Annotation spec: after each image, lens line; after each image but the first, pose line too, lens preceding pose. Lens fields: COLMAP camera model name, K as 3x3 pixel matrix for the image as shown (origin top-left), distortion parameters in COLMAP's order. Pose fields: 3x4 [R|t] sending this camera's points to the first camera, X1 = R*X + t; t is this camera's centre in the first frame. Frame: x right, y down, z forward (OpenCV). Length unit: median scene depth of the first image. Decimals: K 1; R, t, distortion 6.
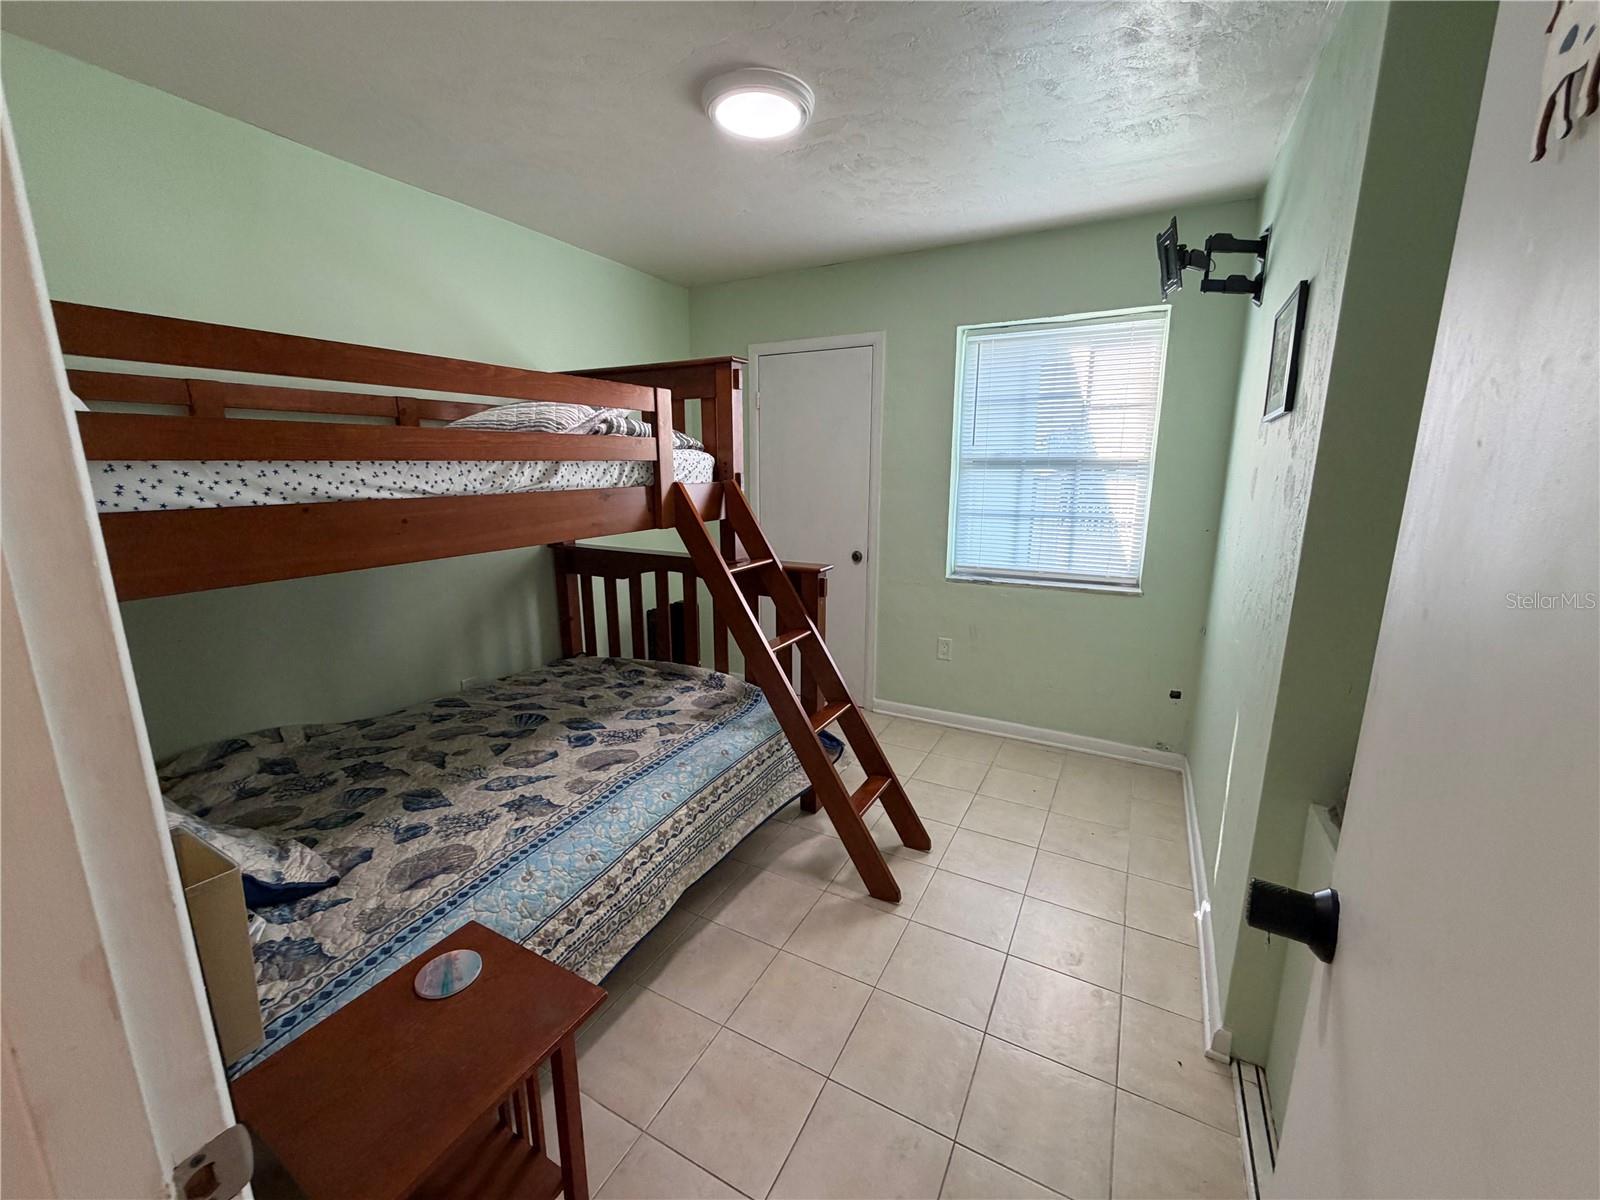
lens RADIAL K [[639.7, 0, 798.6], [0, 639.7, 596.4], [0, 0, 1]] dist [0.001028, -0.000743]
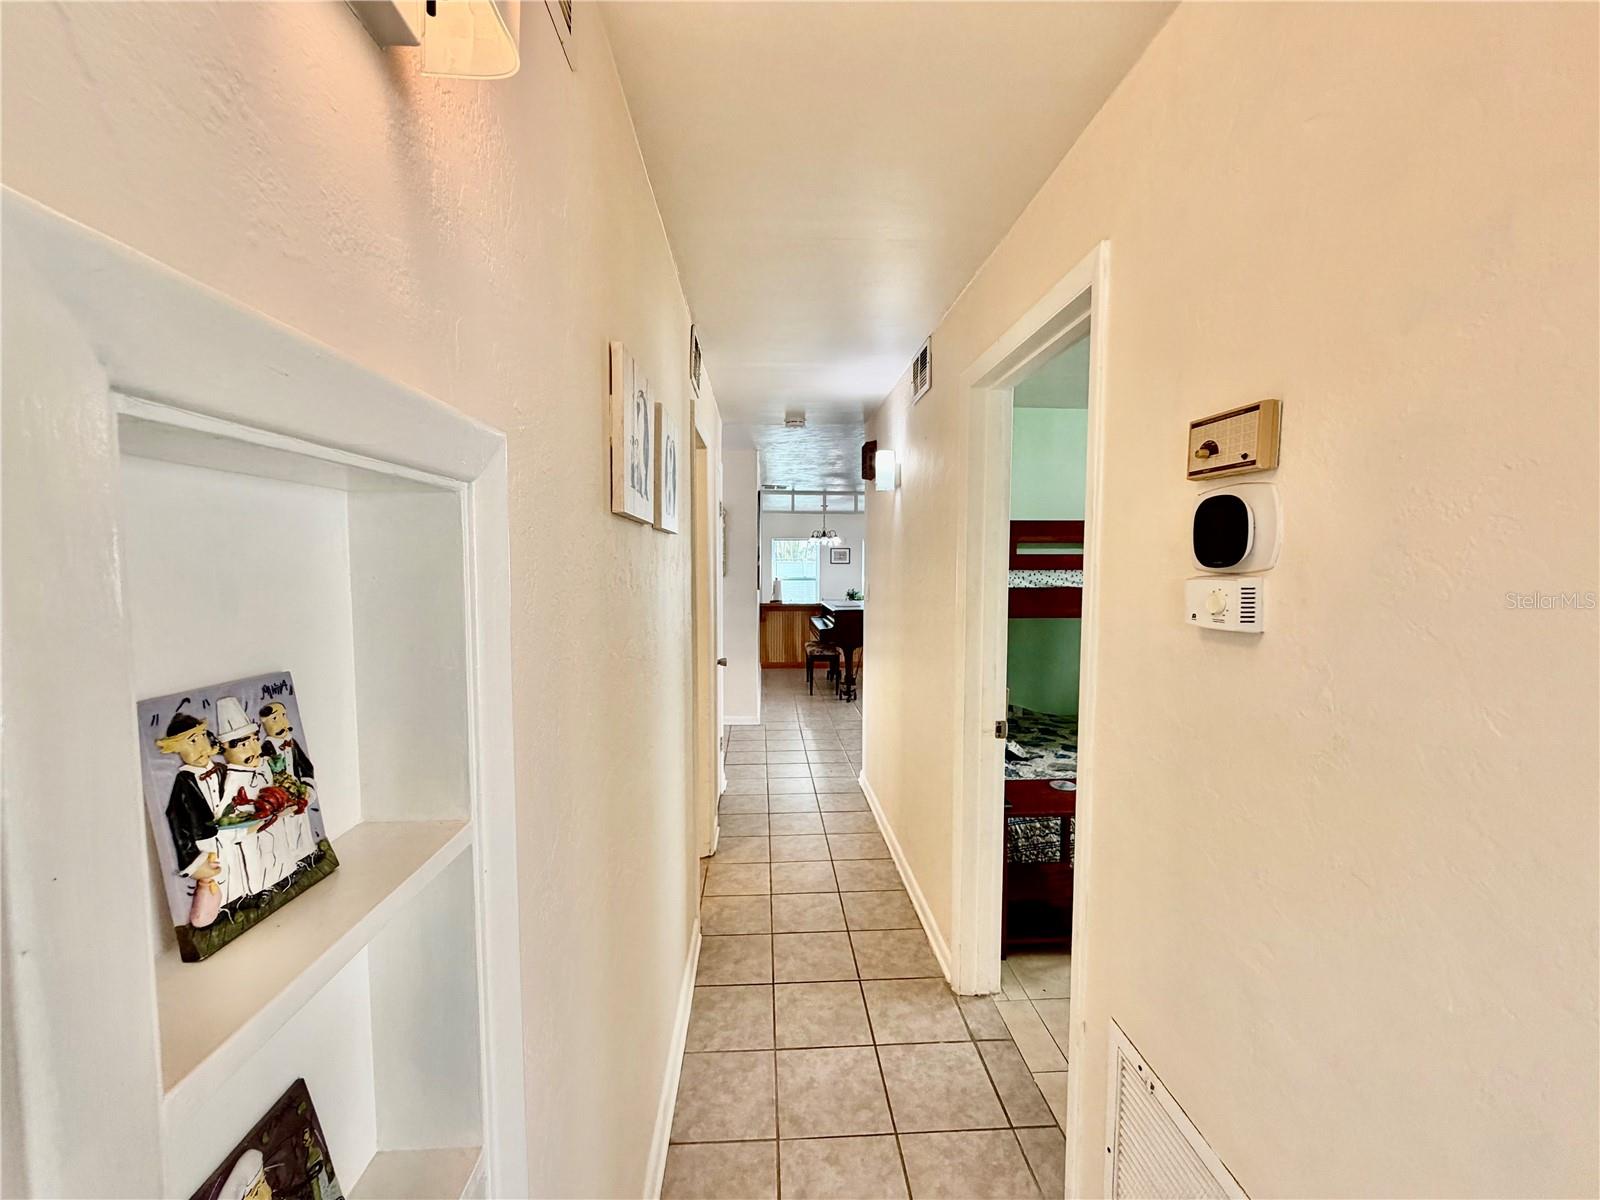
lens RADIAL K [[639.7, 0, 800.4], [0, 639.7, 601.5], [0, 0, 1]] dist [0.001028, -0.000743]
pose [[0.528547, 0.050793, -0.847383, 0.619024], [-0.175815, 0.983115, -0.050734, 0.148176], [0.830498, 0.175798, 0.528552, -0.799720]]
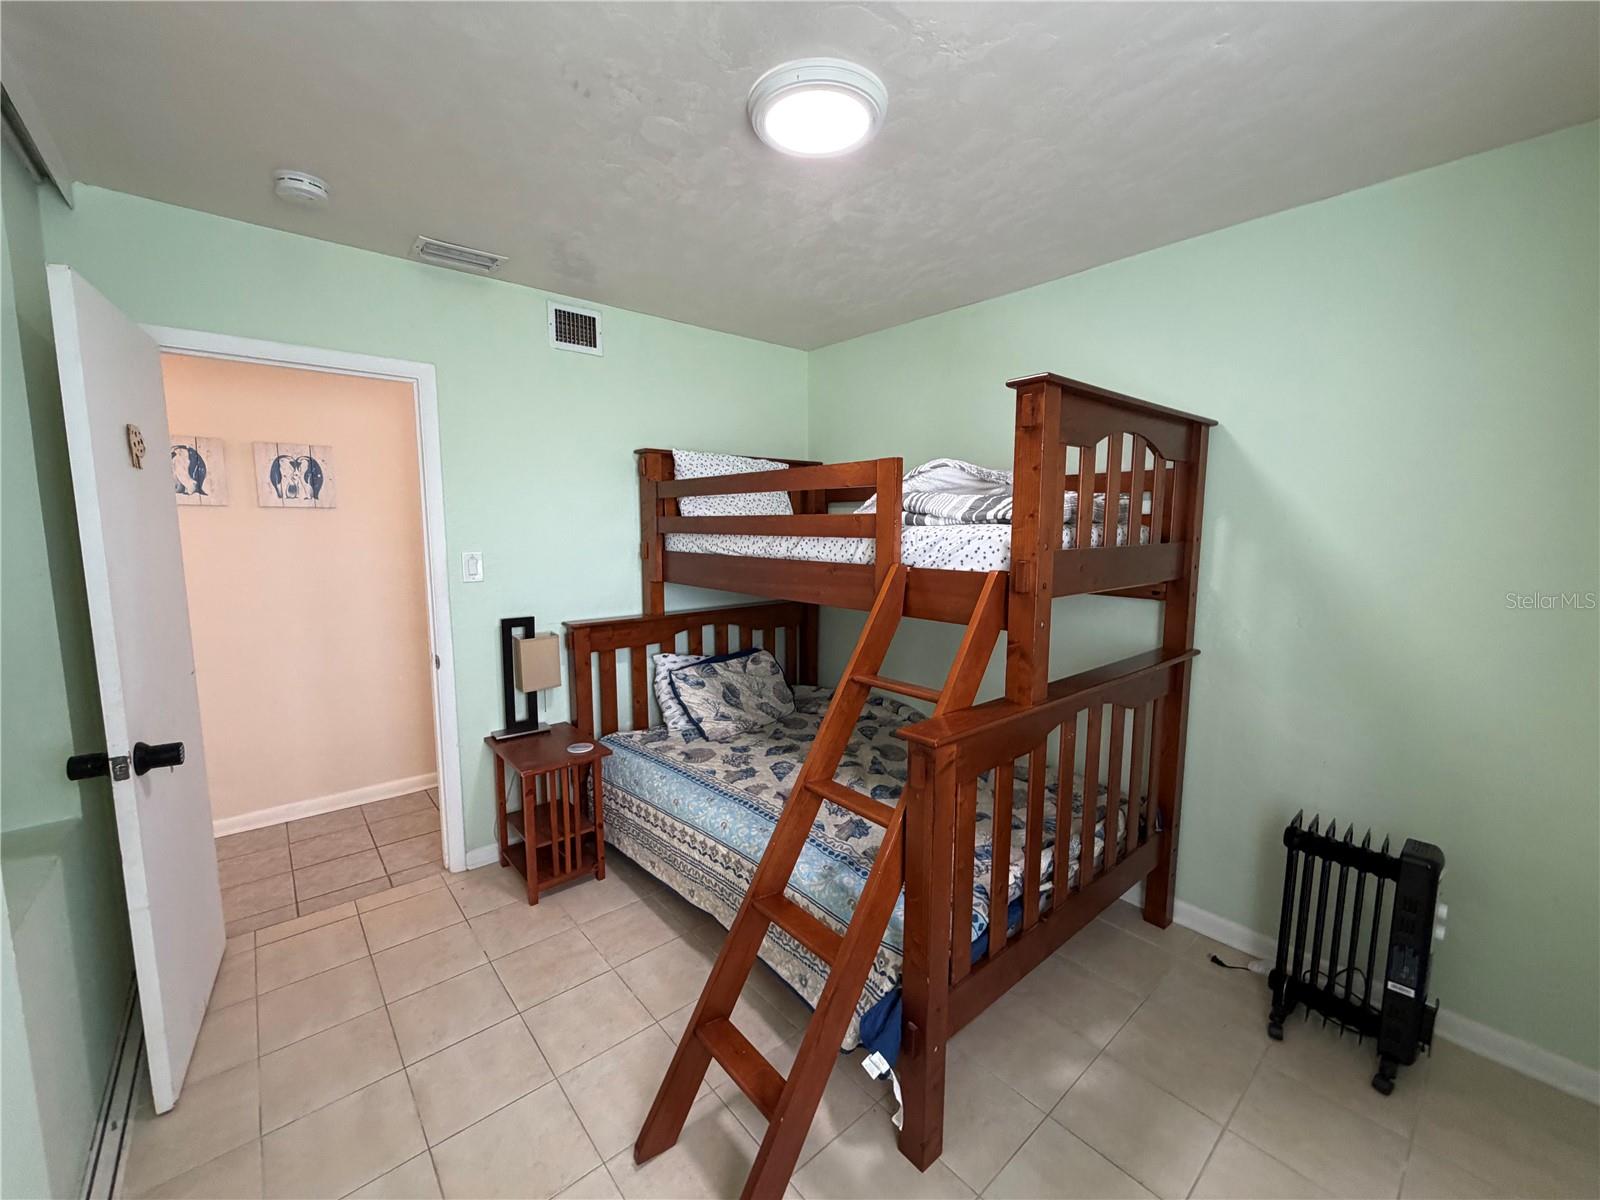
lens RADIAL K [[639.7, 0, 804.9], [0, 639.7, 601.7], [0, 0, 1]] dist [0.001028, -0.000743]
pose [[-0.354311, 0.114422, -0.928101, 0.889306], [-0.195820, 0.961403, 0.193283, -0.379467], [0.914395, 0.250223, -0.318229, 1.640985]]
